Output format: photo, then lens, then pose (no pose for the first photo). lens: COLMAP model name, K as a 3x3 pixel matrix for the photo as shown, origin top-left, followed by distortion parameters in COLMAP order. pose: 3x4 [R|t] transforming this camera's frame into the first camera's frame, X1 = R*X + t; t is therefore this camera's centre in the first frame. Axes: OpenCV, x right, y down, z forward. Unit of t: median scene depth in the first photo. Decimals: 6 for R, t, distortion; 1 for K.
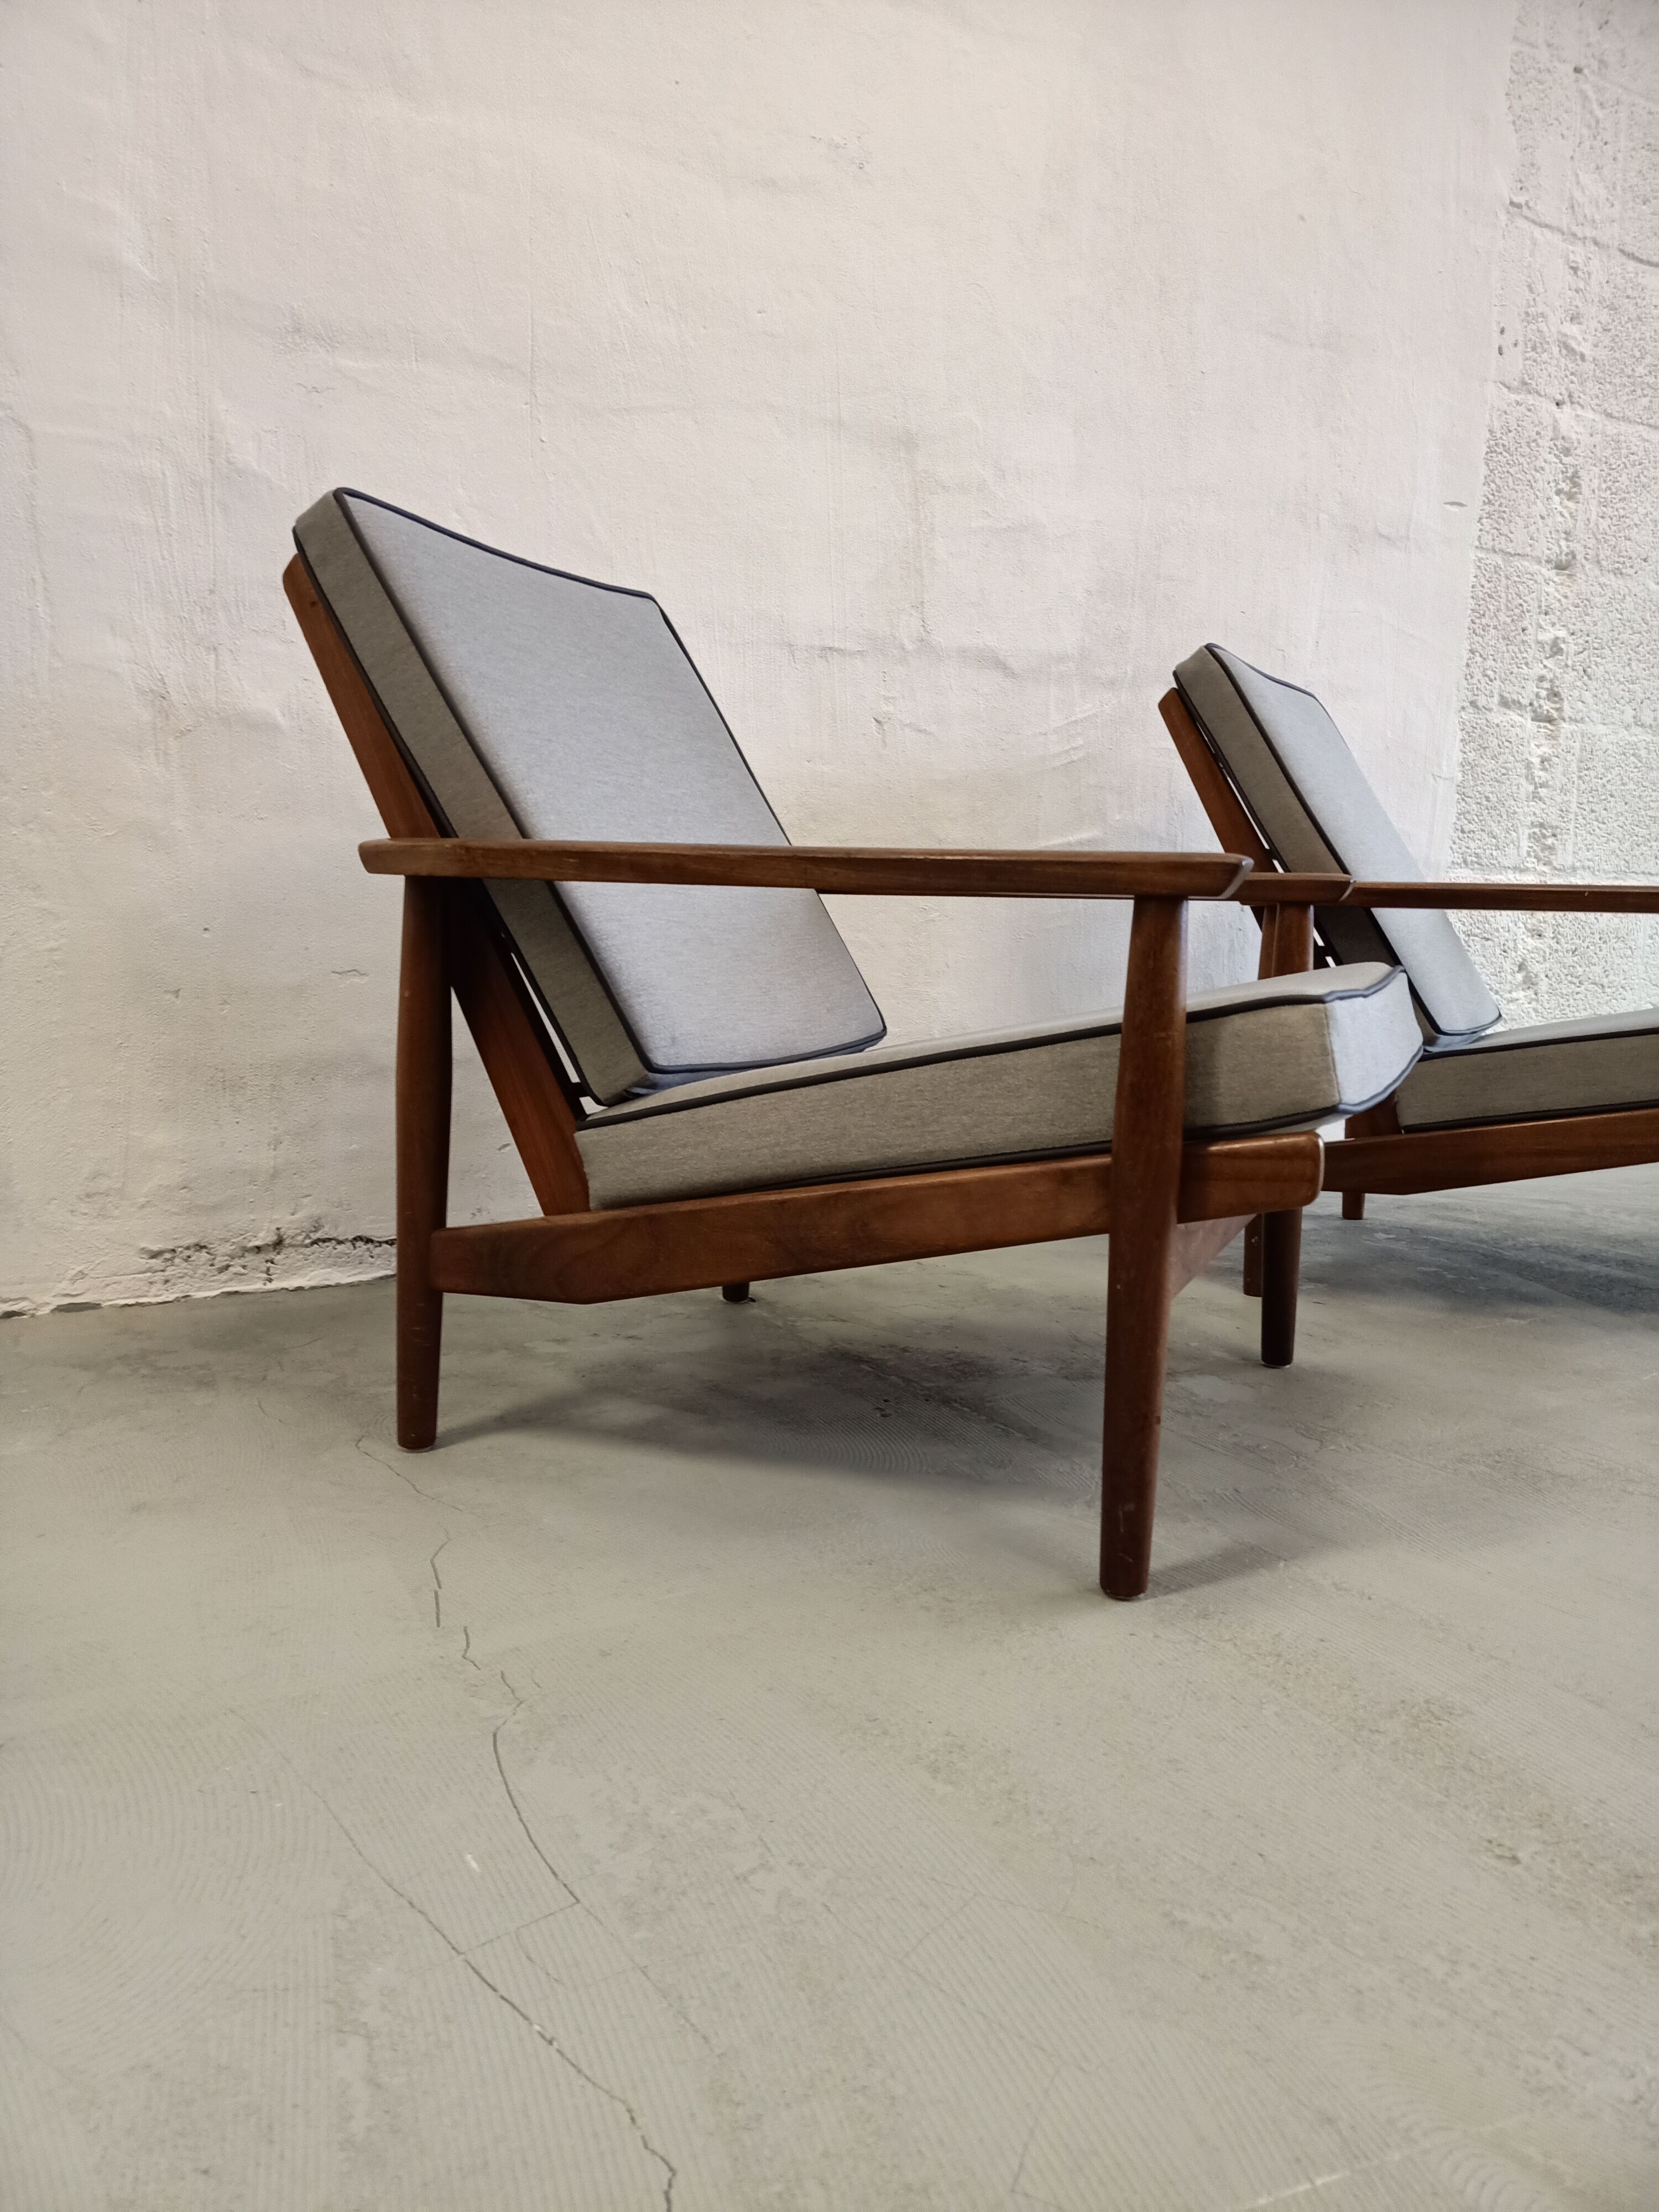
lens RADIAL K [[1654.4, 0, 842.4], [0, 1654.4, 1090.6], [0, 0, 1]] dist [0.046077, -0.053663]
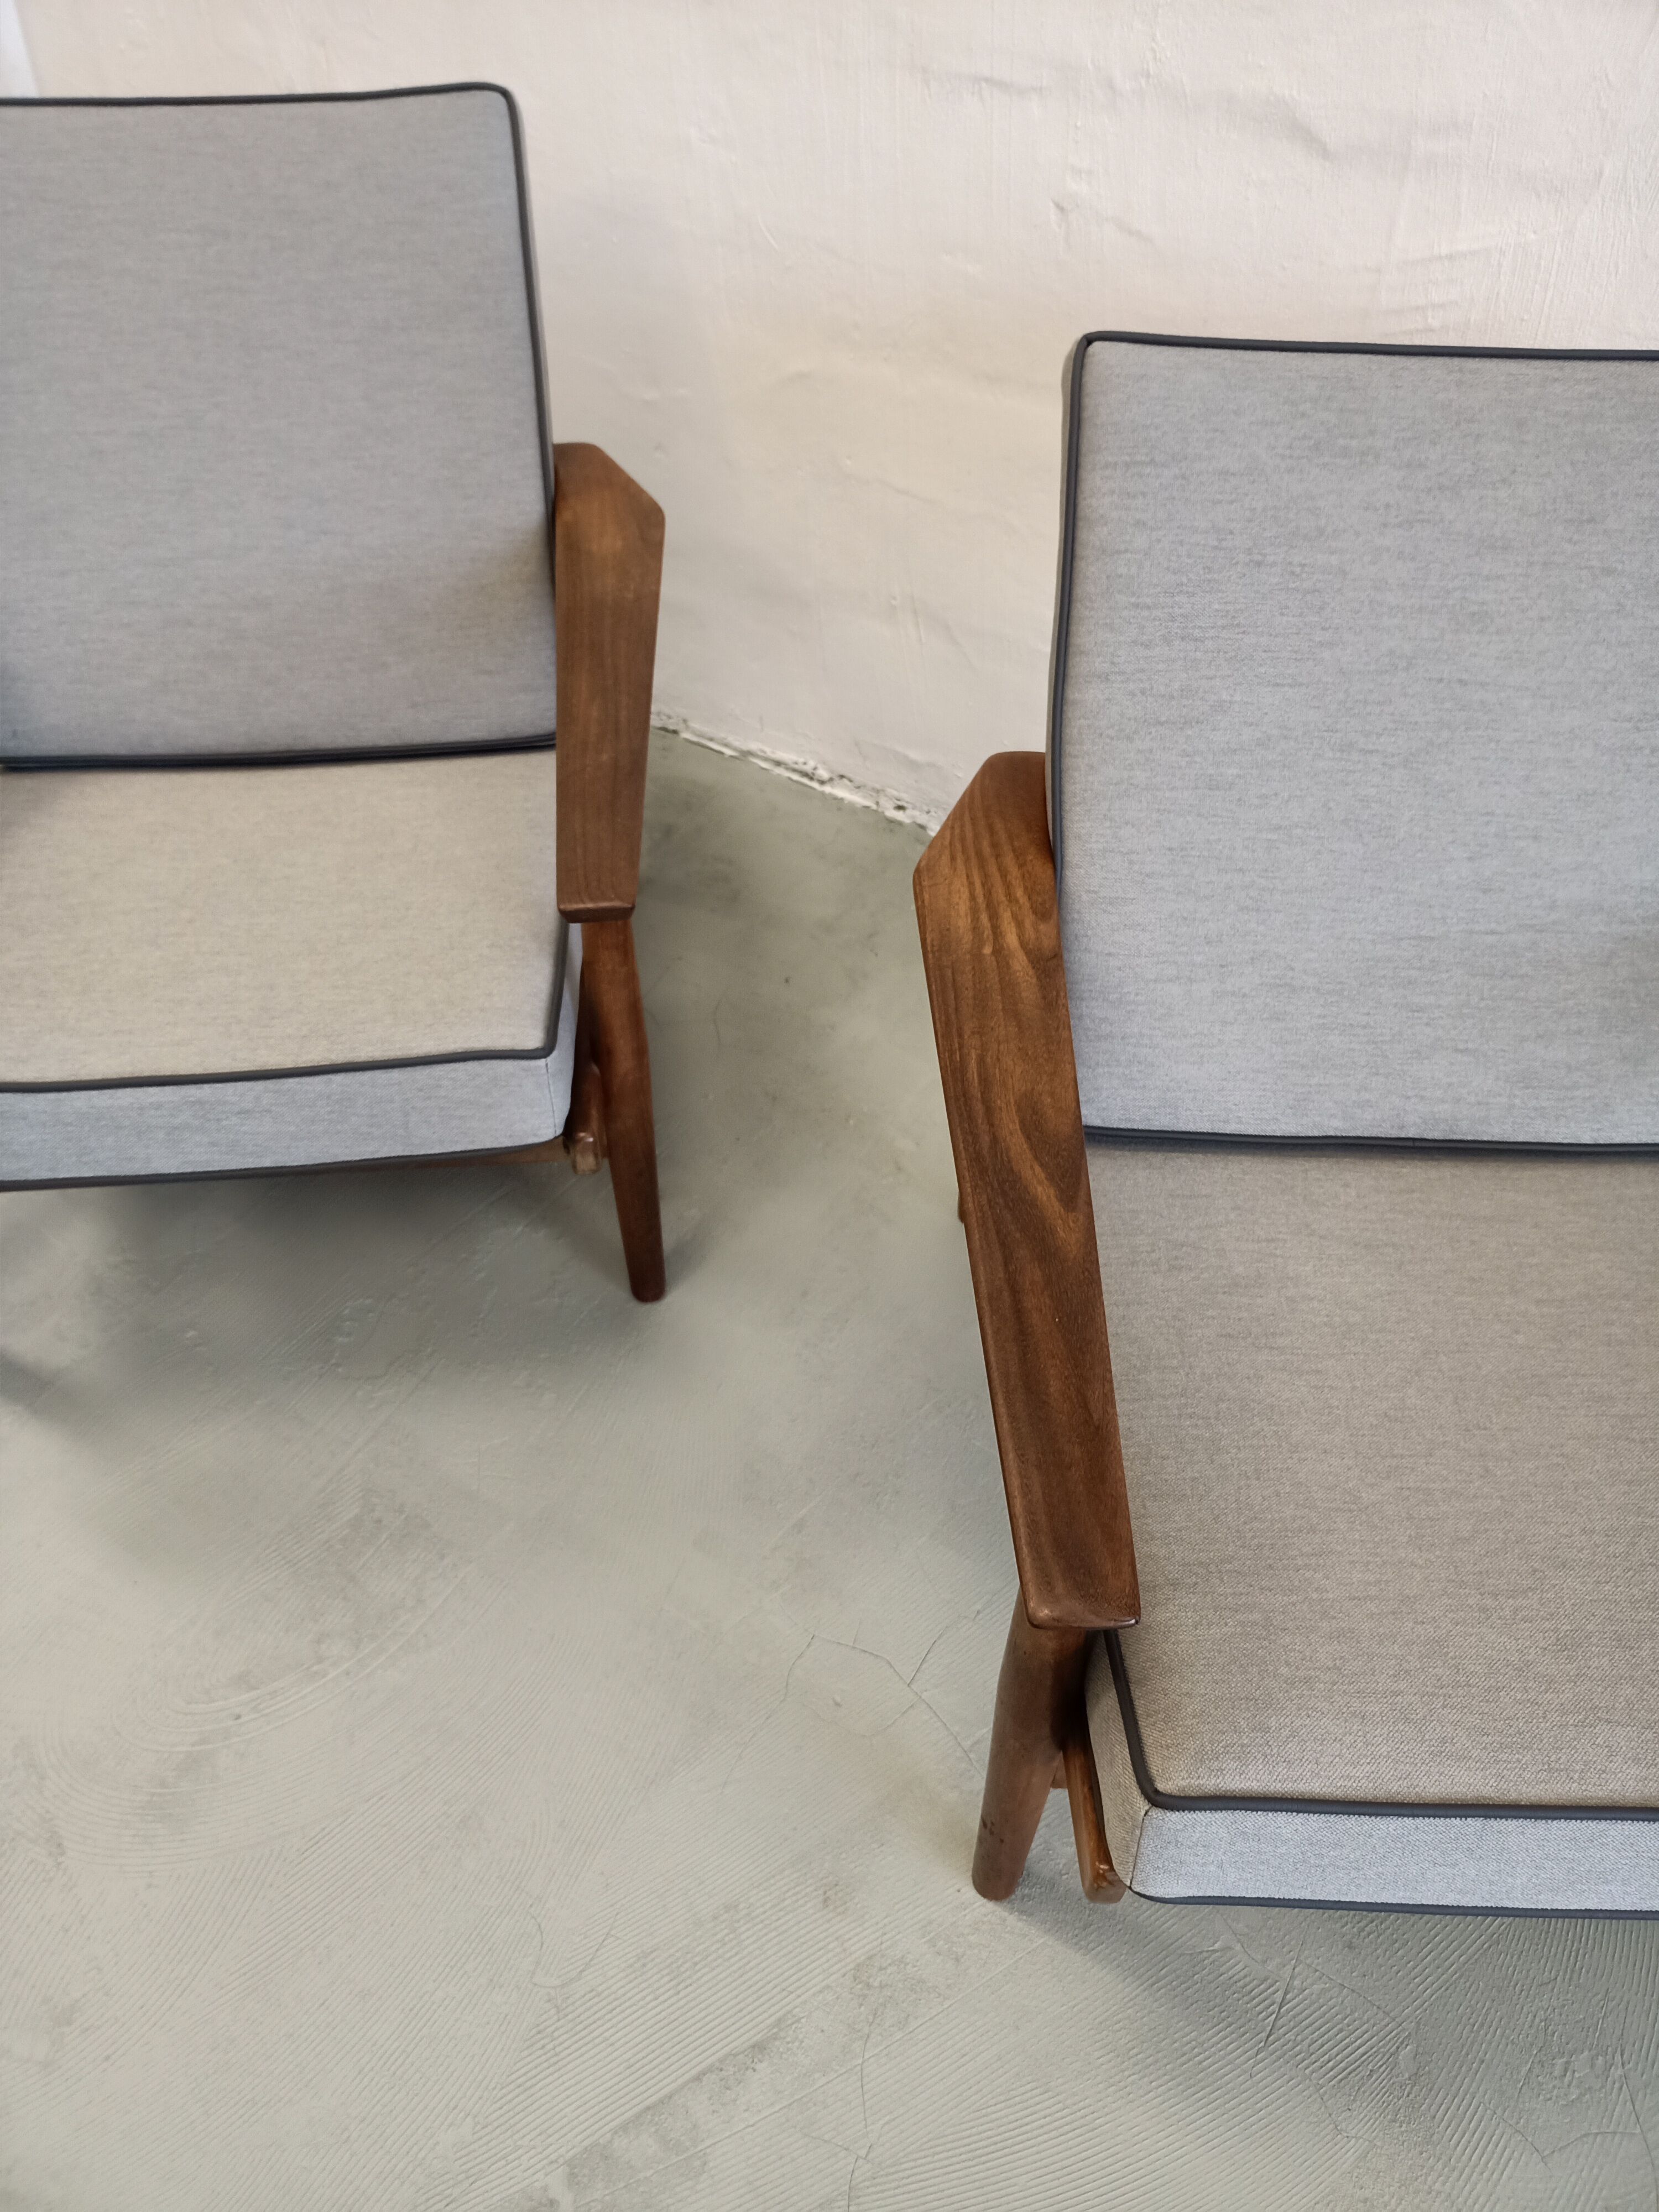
lens RADIAL K [[1654.4, 0, 818.3], [0, 1654.4, 1112.2], [0, 0, 1]] dist [0.046077, -0.053663]
pose [[0.470464, 0.624421, -0.623508, 0.643394], [-0.101684, 0.740245, 0.664603, -0.408596], [0.876541, -0.249271, 0.411752, 0.590422]]
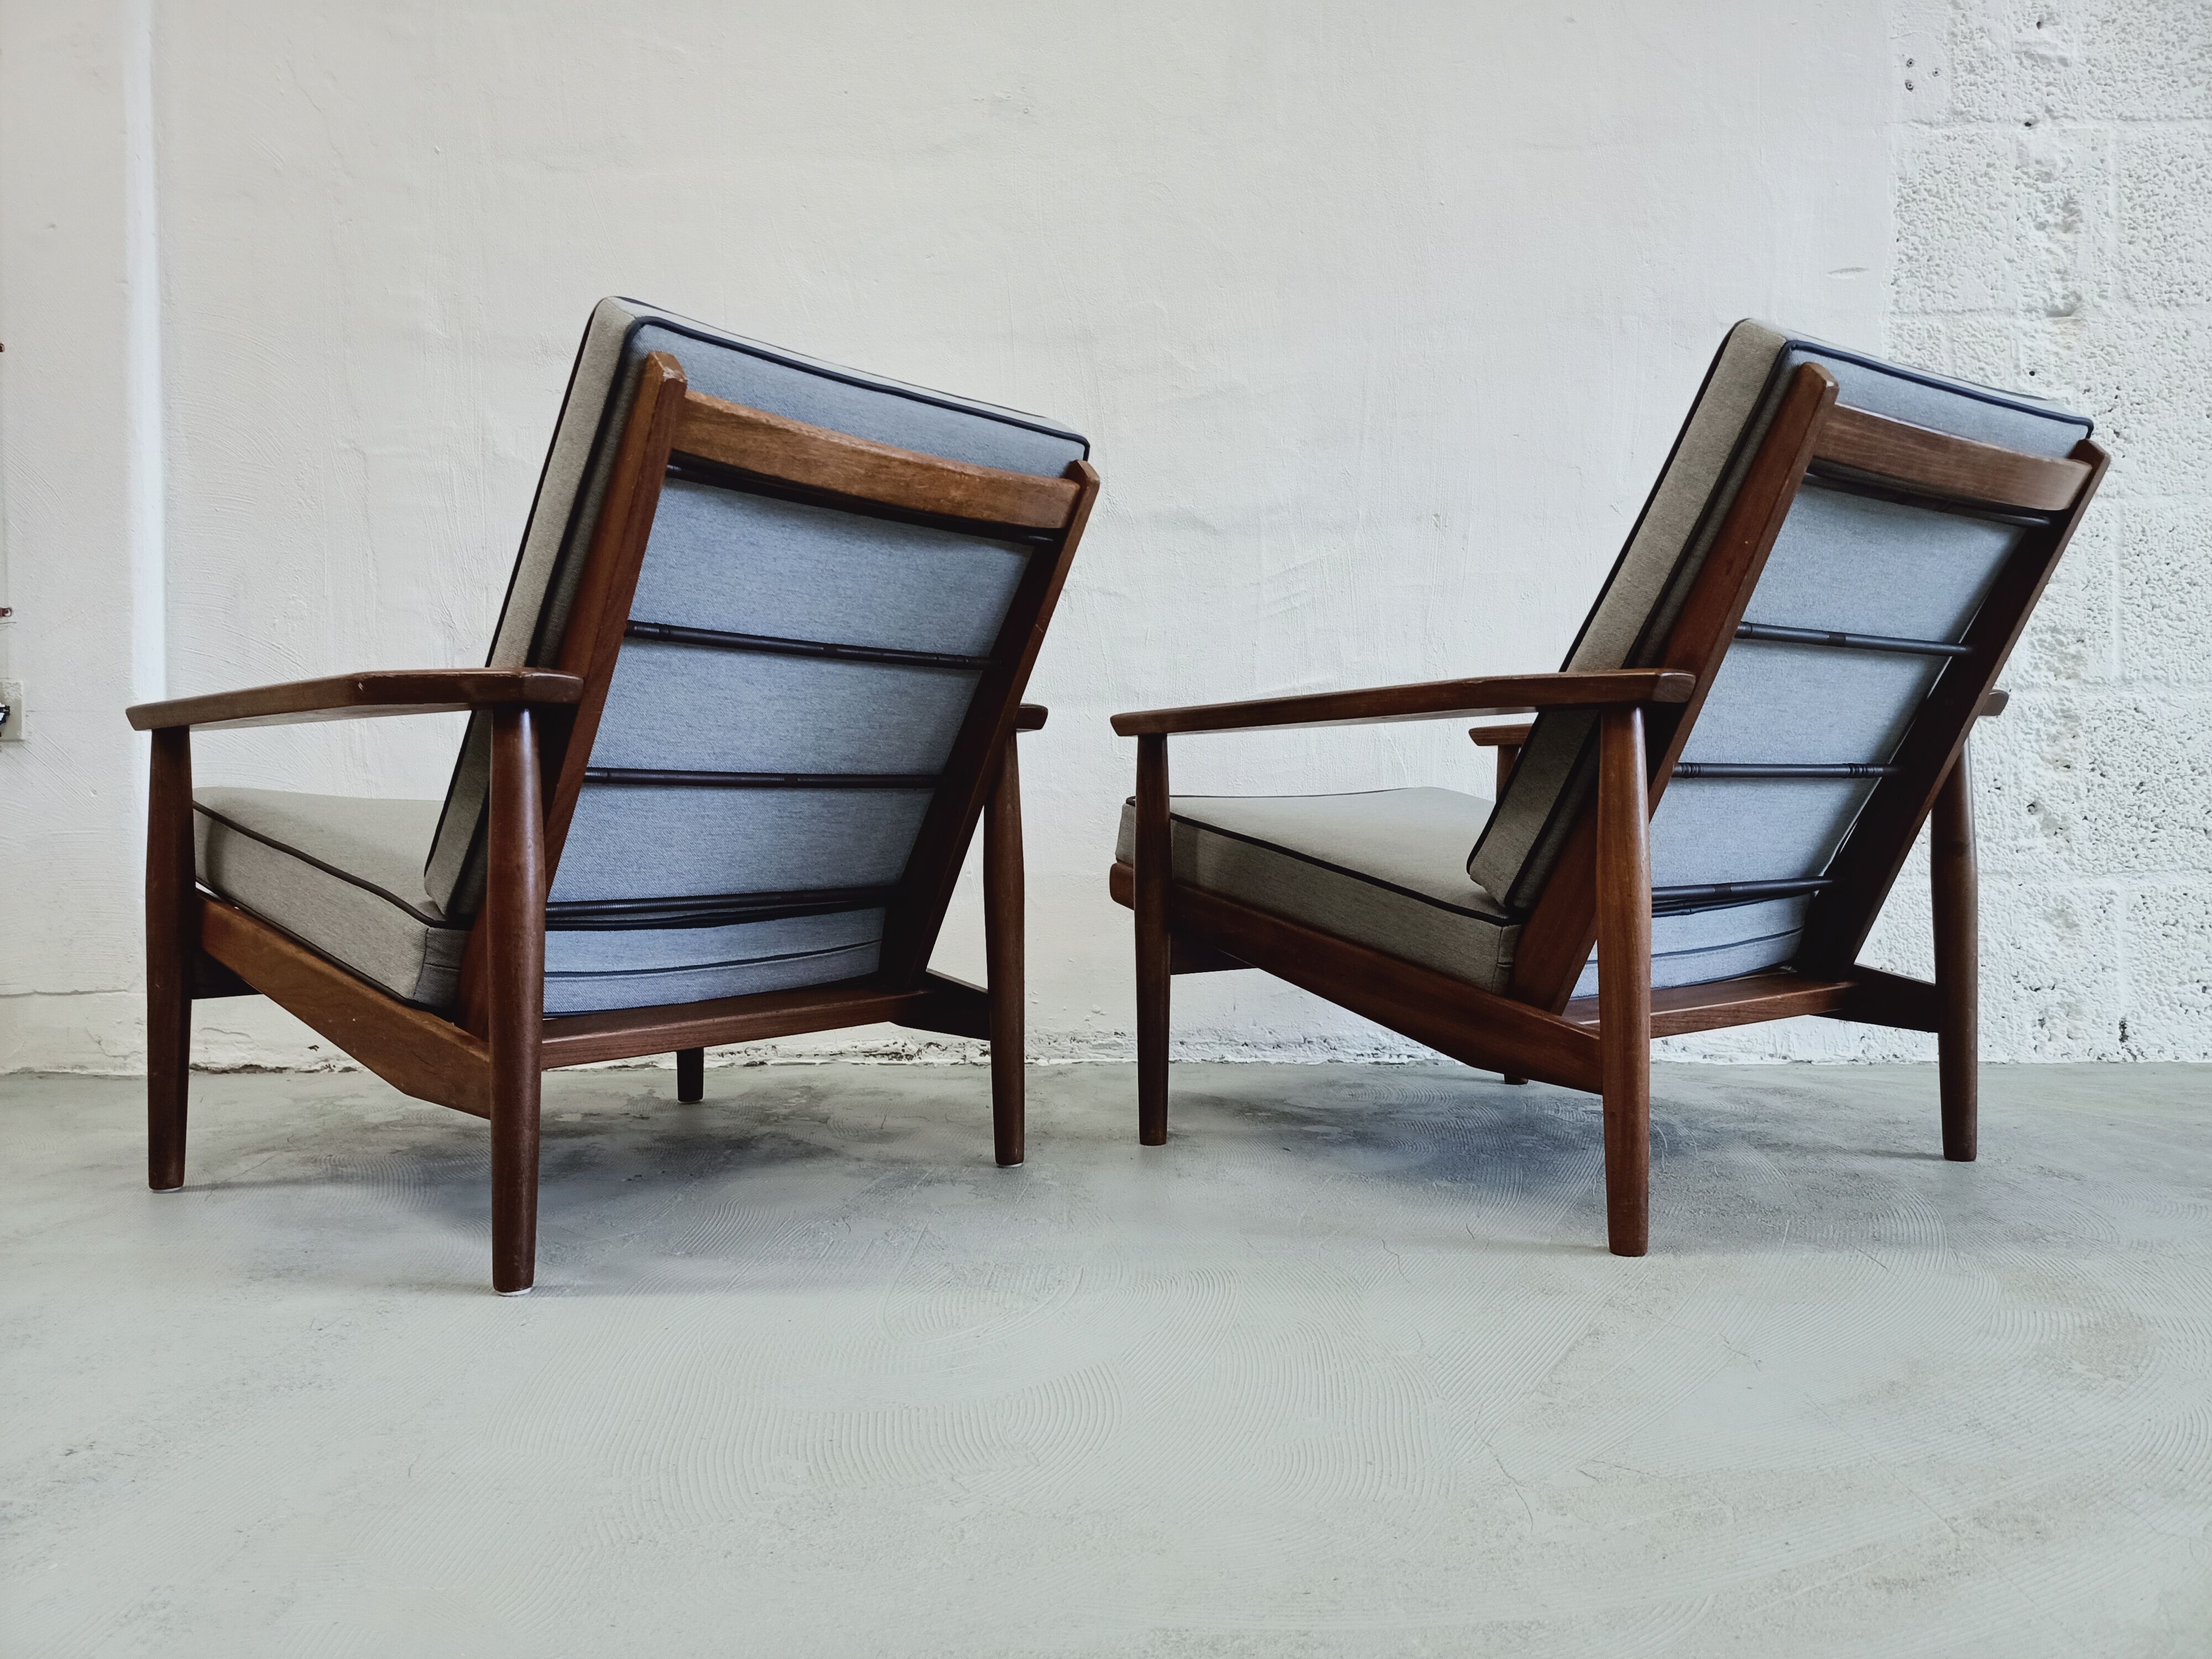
lens RADIAL K [[1654.4, 0, 1099.6], [0, 1654.4, 832.1], [0, 0, 1]] dist [0.046077, -0.053663]
pose [[0.836866, -0.021082, -0.547001, 0.668566], [-0.032850, 0.995523, -0.088626, 0.032865], [0.546421, 0.092137, 0.832427, 0.132248]]
